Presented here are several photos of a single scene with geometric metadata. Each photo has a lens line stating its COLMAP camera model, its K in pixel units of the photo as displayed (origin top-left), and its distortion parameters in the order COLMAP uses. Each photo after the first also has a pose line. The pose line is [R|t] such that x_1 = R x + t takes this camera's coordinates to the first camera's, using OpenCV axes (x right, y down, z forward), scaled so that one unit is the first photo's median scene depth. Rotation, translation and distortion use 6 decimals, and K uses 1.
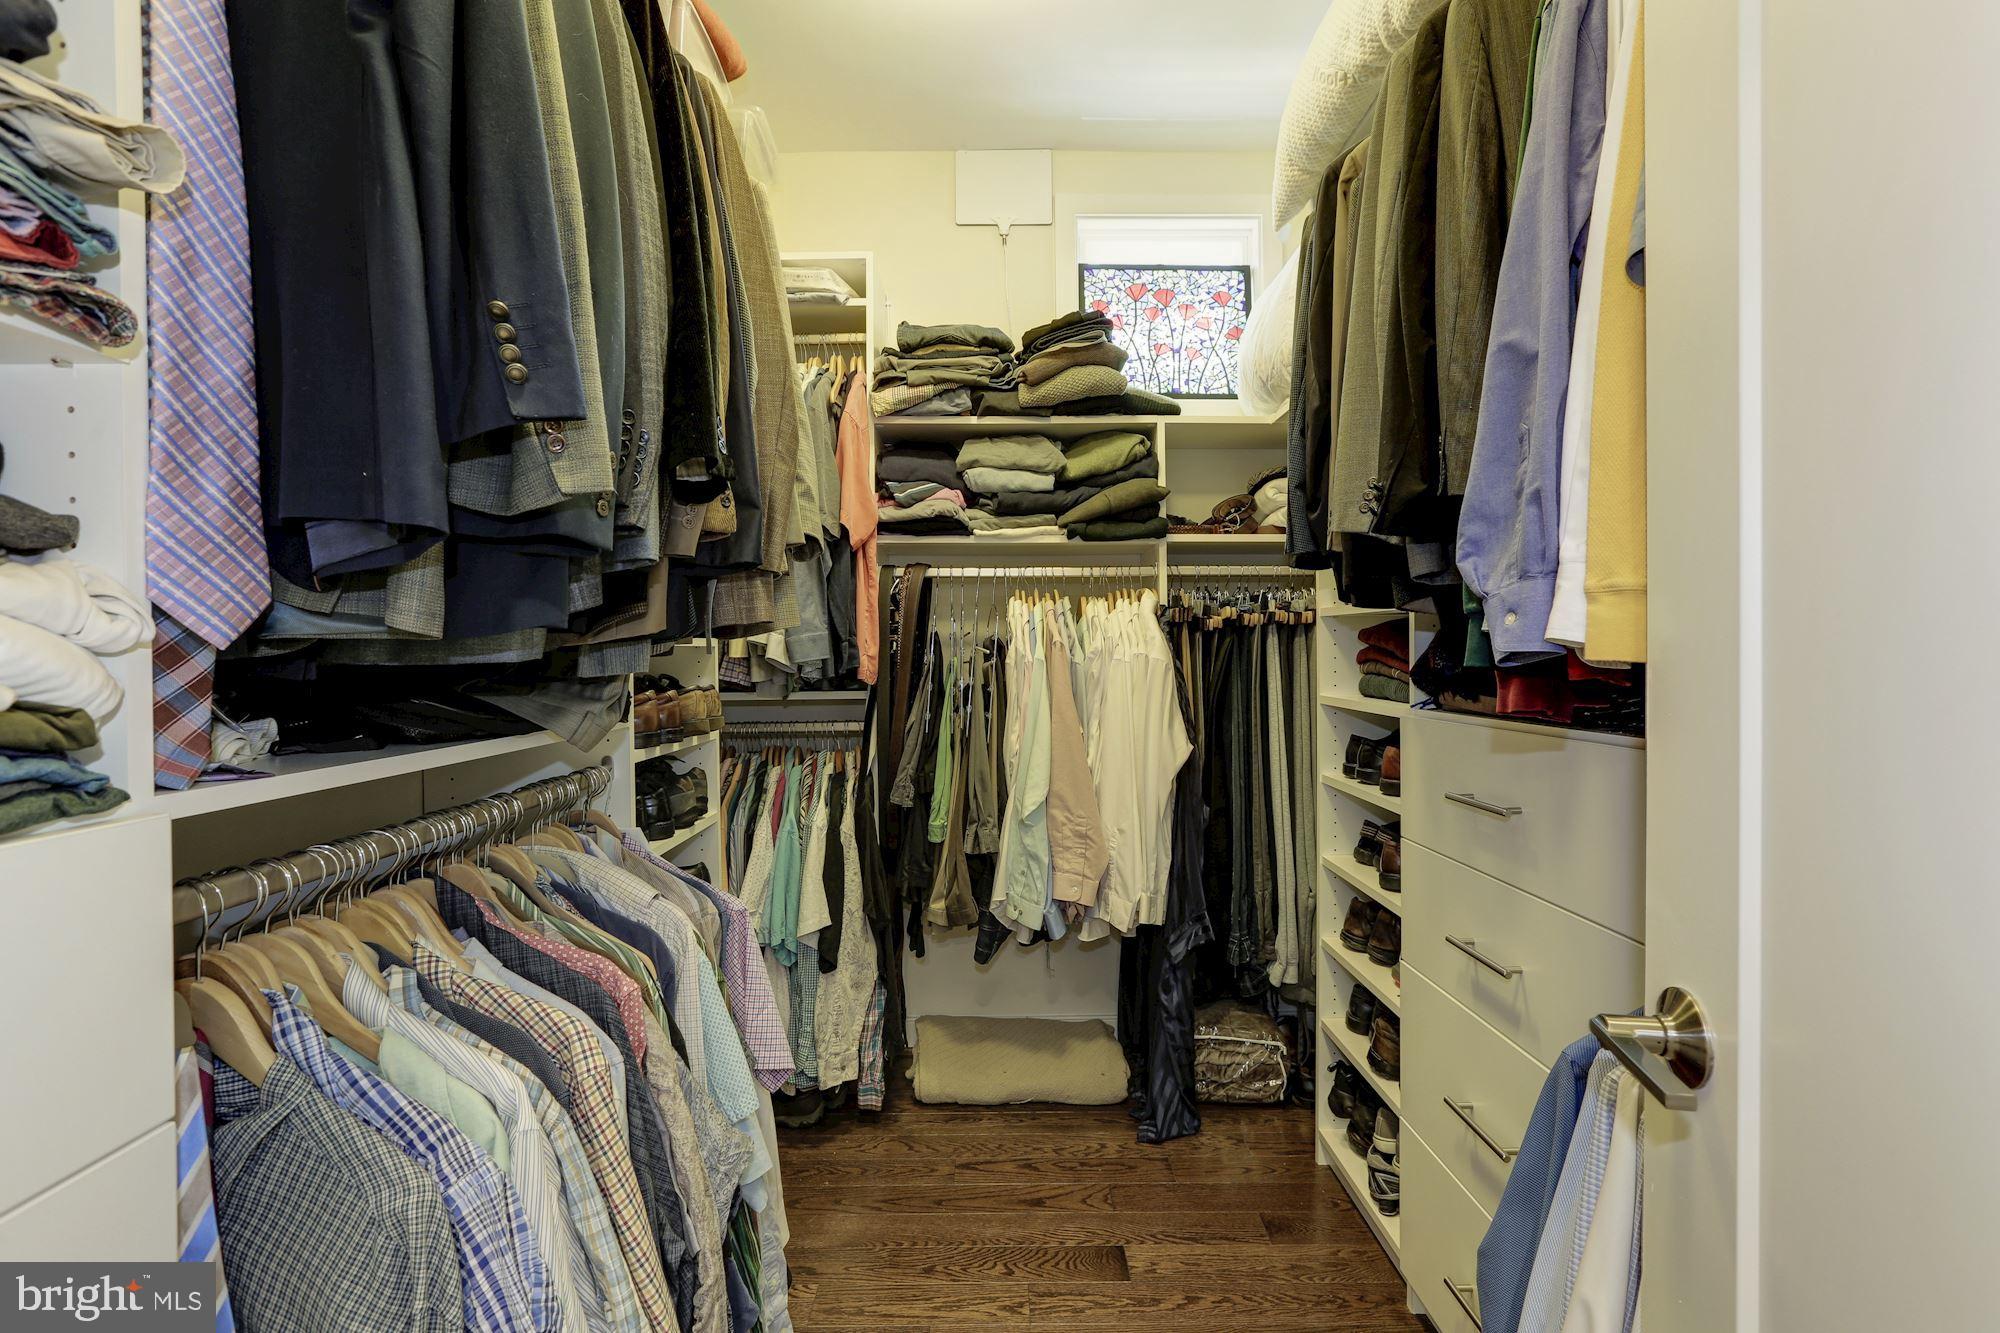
lens RADIAL K [[926.4, 0, 1002.6], [0, 926.4, 664.3], [0, 0, 1]] dist [-0.034618, 0.016301]
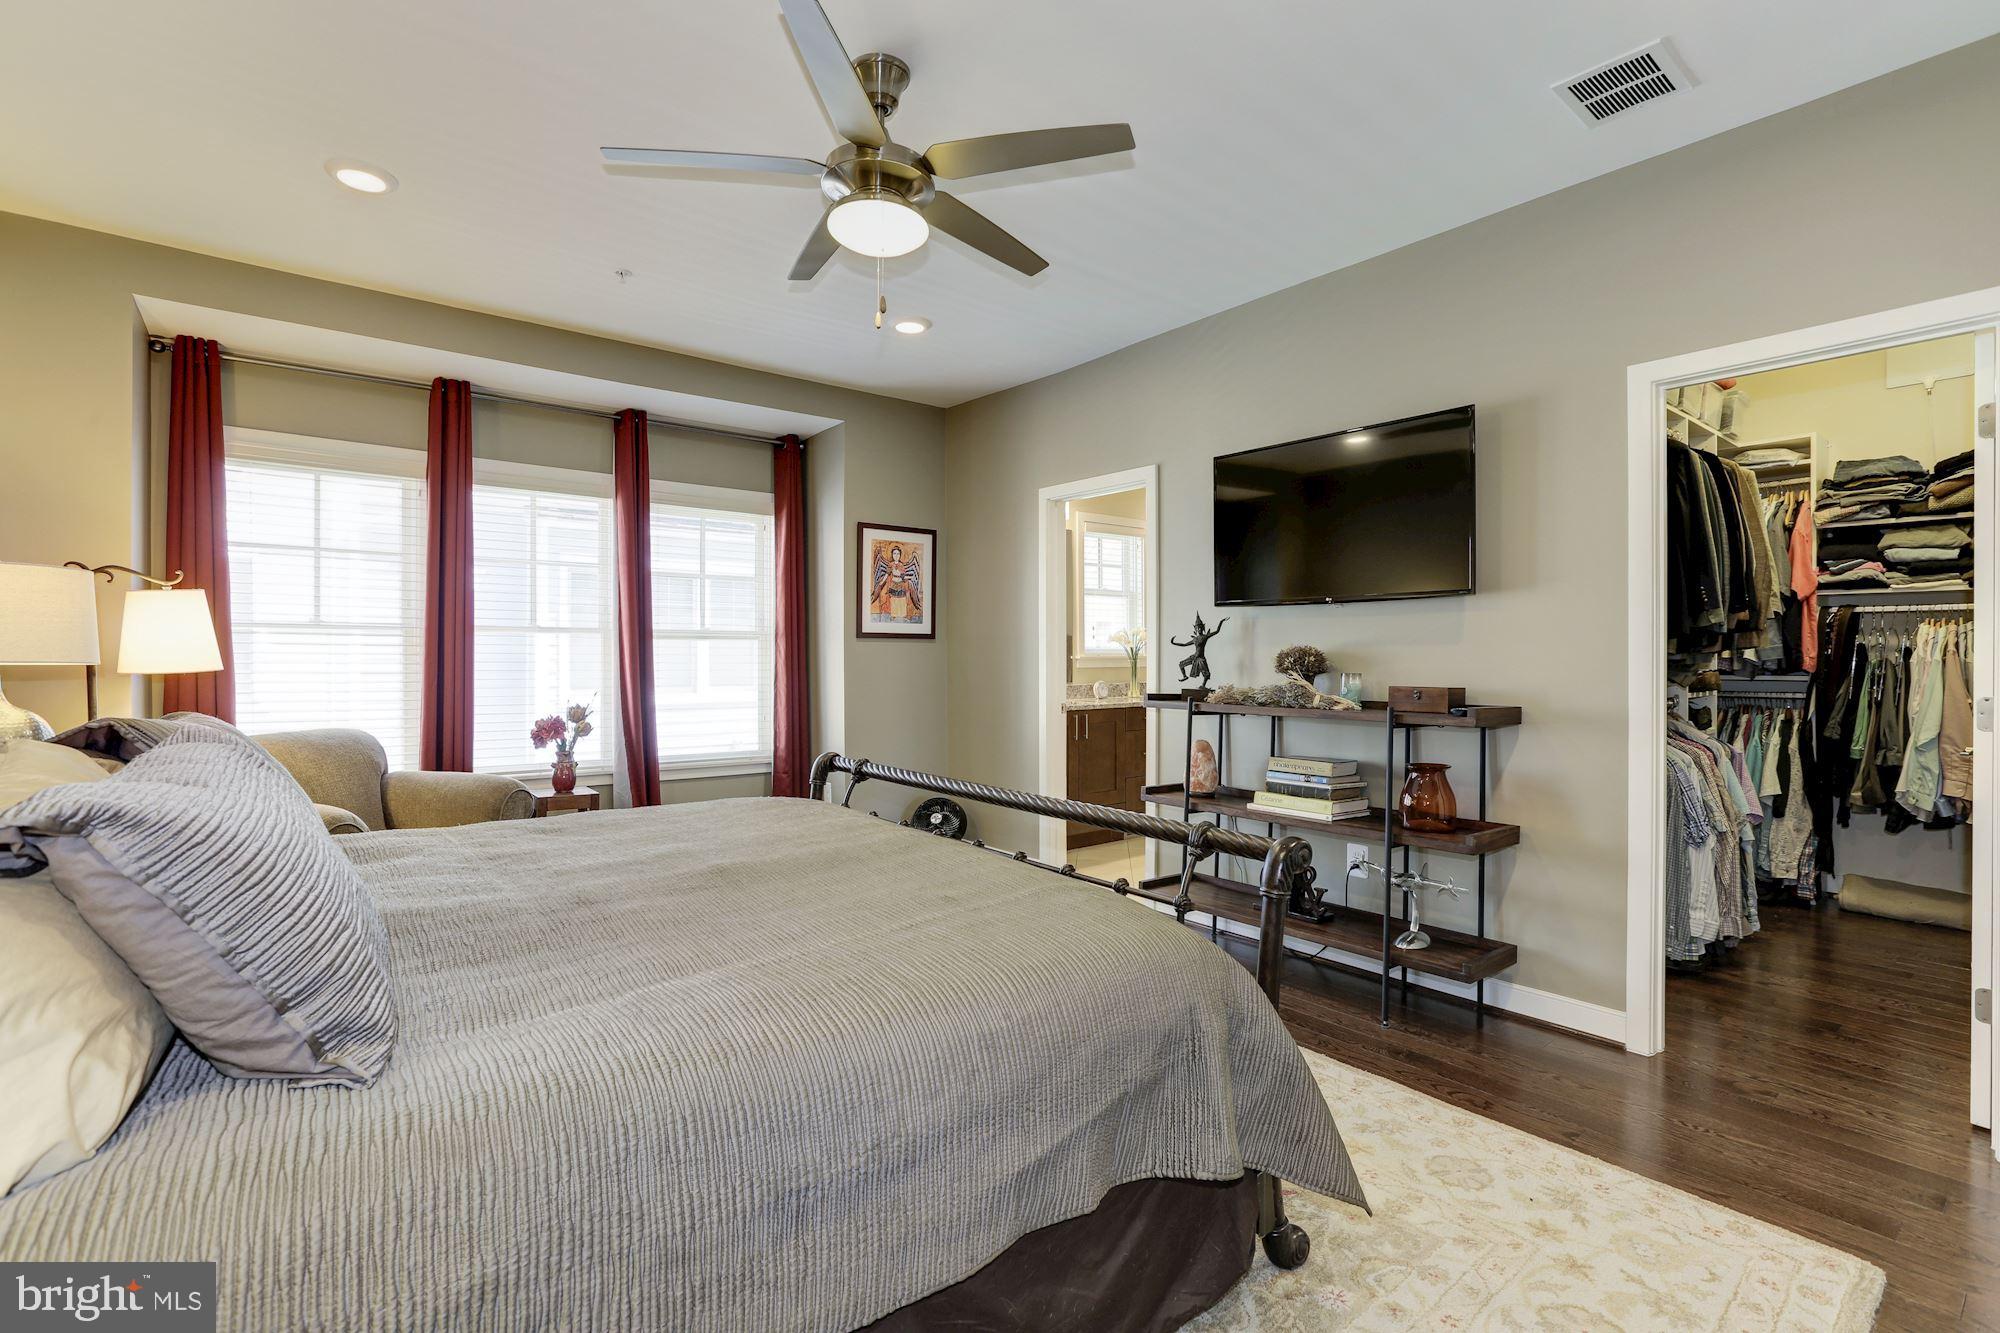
lens RADIAL K [[926.4, 0, 992.8], [0, 926.4, 662.3], [0, 0, 1]] dist [-0.034618, 0.016301]
pose [[0.630154, 0.012659, -0.776367, 0.238897], [-0.007220, 0.999919, 0.010443, -0.005624], [0.776437, -0.000975, 0.630194, -1.414521]]
